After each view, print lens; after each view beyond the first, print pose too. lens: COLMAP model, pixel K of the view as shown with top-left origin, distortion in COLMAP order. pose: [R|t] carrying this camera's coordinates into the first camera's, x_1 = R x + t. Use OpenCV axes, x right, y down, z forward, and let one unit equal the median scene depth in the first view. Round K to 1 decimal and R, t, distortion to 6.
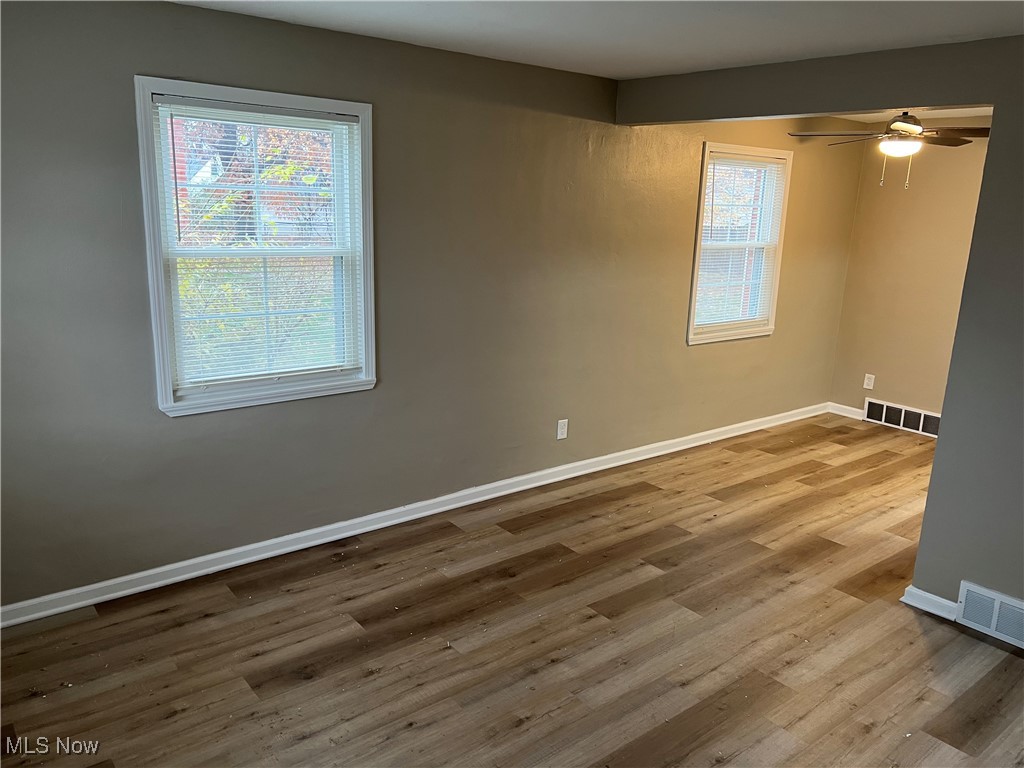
lens RADIAL K [[770.8, 0, 509.1], [0, 770.8, 390.6], [0, 0, 1]] dist [0.059710, -0.072810]
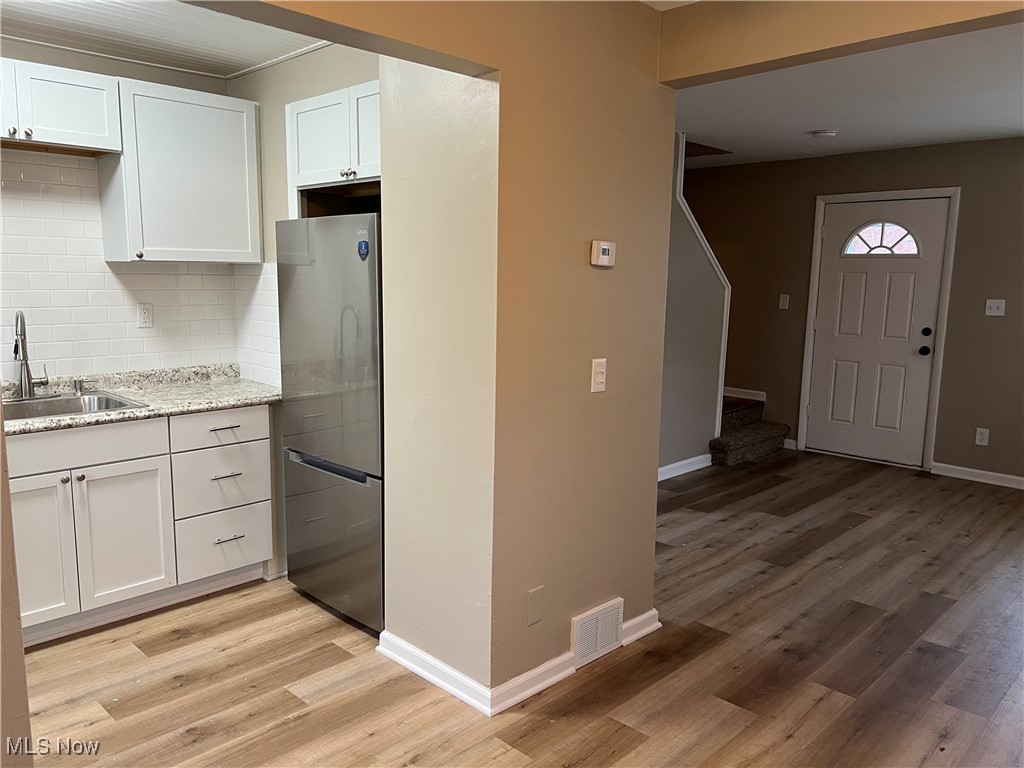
lens RADIAL K [[770.8, 0, 508.8], [0, 770.8, 392.5], [0, 0, 1]] dist [0.059710, -0.072810]
pose [[-0.991419, -0.026513, -0.128008, 0.838643], [-0.073338, 0.923411, 0.376740, -0.329219], [0.108215, 0.382895, -0.917432, 1.788566]]
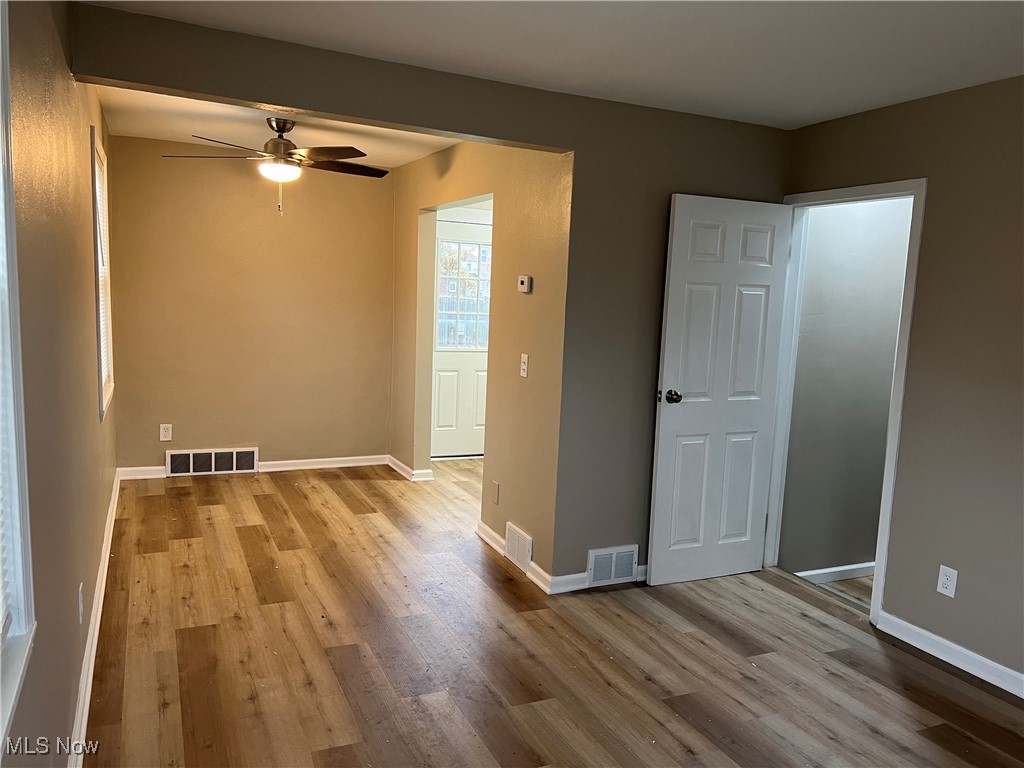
lens RADIAL K [[770.8, 0, 506.4], [0, 770.8, 390.7], [0, 0, 1]] dist [0.059710, -0.072810]
pose [[0.241475, -0.149545, 0.958815, -0.526264], [0.197311, 0.974981, 0.102374, -0.135559], [-0.950136, 0.164464, 0.264940, 0.756588]]
